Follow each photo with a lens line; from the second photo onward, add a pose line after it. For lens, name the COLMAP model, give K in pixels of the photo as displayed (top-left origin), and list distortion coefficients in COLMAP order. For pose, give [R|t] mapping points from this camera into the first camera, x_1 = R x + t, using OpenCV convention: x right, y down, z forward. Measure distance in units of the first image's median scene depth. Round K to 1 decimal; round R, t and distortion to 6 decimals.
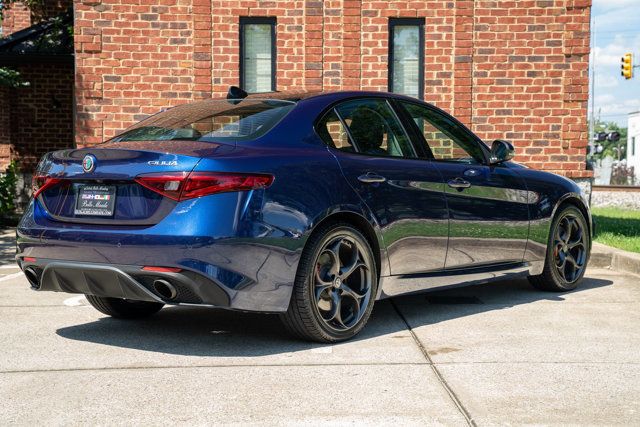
lens RADIAL K [[1101.2, 0, 321.2], [0, 1101.2, 216.8], [0, 0, 1]] dist [0.250806, 0.000000]
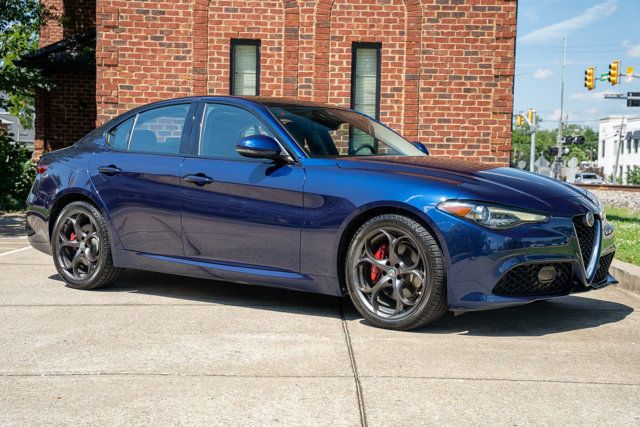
lens RADIAL K [[1013.5, 0, 322.6], [0, 1013.5, 214.2], [0, 0, 1]] dist [0.167877, 0.000000]
pose [[0.999808, 0.018945, -0.004958, 0.037310], [-0.018914, 0.999801, 0.006291, 0.004508], [0.005076, -0.006196, 0.999968, -0.126843]]
